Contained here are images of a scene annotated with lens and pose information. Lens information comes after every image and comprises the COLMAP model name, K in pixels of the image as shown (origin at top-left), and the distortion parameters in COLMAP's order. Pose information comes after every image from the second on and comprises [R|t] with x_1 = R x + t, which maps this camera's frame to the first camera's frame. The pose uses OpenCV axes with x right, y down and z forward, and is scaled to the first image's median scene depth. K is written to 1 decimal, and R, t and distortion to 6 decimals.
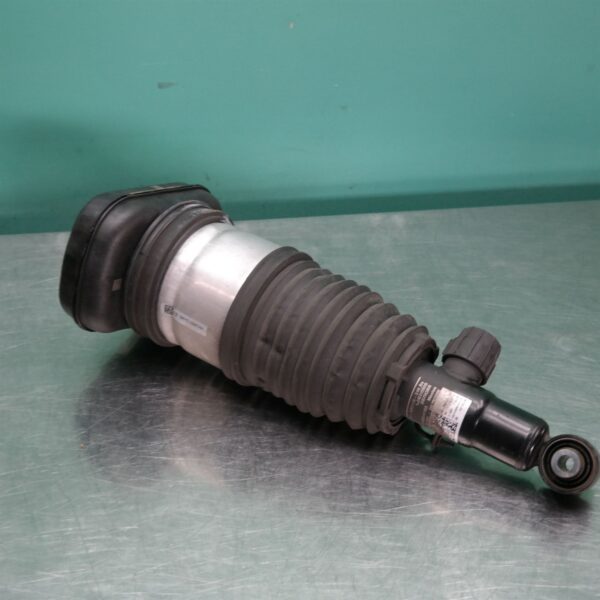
lens RADIAL K [[1058.4, 0, 301.1], [0, 1058.4, 301.1], [0, 0, 1]] dist [-0.018777, 0.000000]
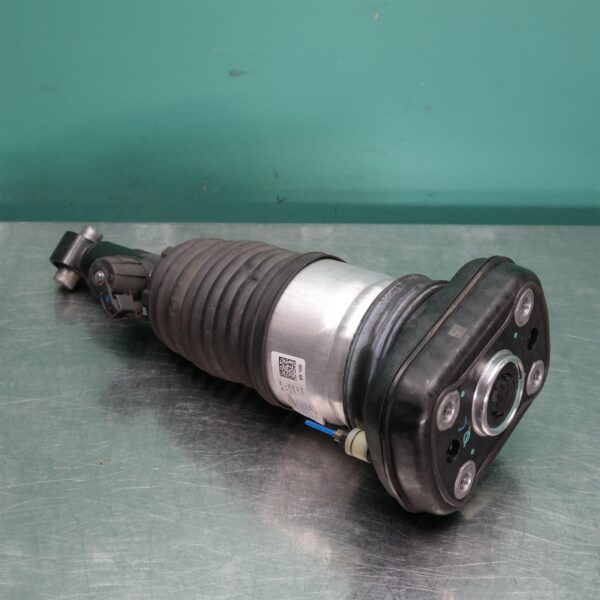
lens RADIAL K [[1058.4, 0, 299.3], [0, 1058.4, 299.8], [0, 0, 1]] dist [-0.018777, 0.000000]
pose [[0.993287, 0.073450, -0.089366, 0.034745], [-0.073097, 0.997299, 0.007227, -0.022225], [0.089655, -0.000646, 0.995973, 0.108802]]
